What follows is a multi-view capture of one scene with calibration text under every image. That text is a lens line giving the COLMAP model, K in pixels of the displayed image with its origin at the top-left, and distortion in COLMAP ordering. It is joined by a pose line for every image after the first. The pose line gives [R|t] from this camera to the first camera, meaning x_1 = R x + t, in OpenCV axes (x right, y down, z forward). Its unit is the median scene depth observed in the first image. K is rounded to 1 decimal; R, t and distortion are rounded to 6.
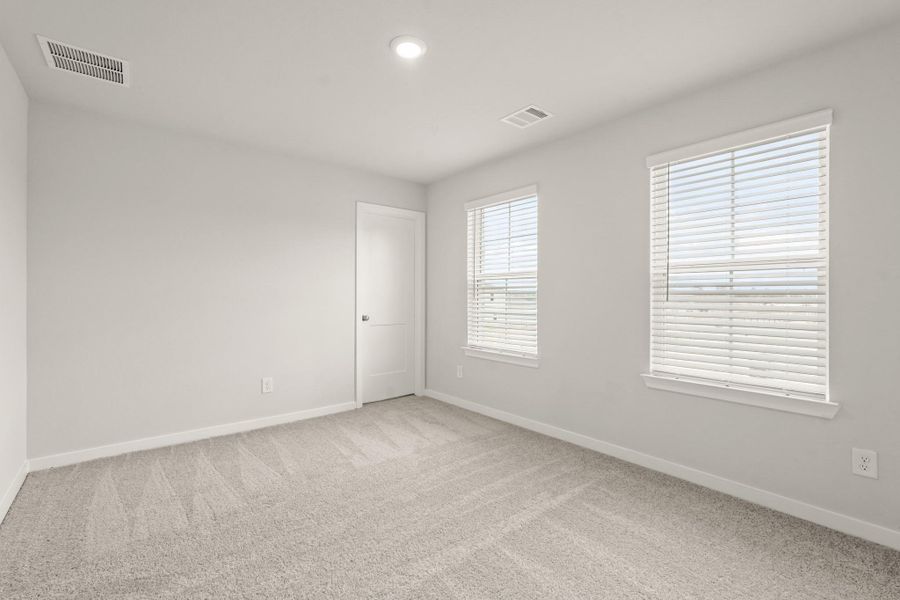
lens RADIAL K [[403.3, 0, 423.7], [0, 403.3, 296.6], [0, 0, 1]] dist [-0.011126, 0.004231]
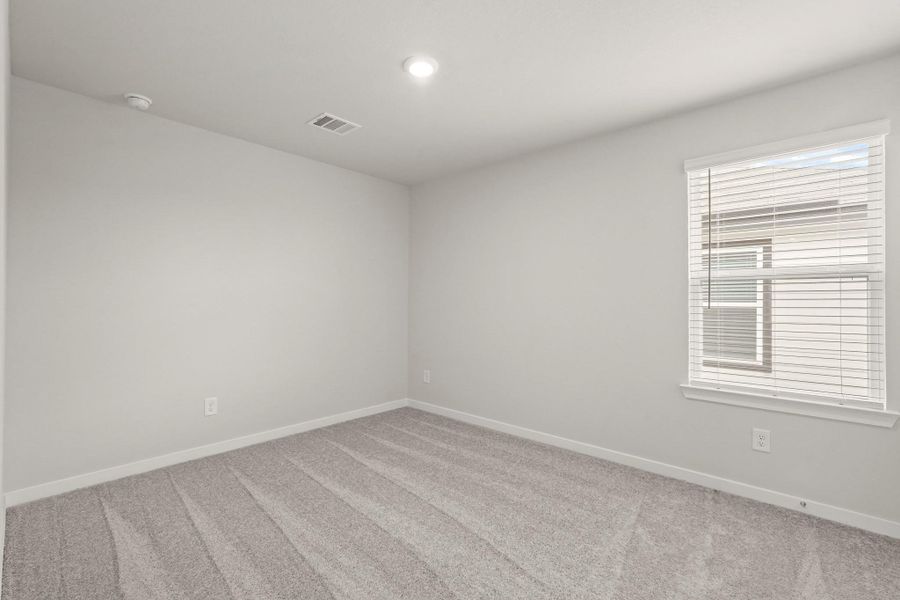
lens RADIAL K [[358.8, 0, 449.1], [0, 358.8, 299.2], [0, 0, 1]] dist [0.004657, 0.000126]
pose [[0.967986, 0.011931, 0.250720, -0.210501], [-0.010063, 0.999911, -0.008728, 0.003353], [-0.250802, 0.005925, 0.968020, 0.308457]]
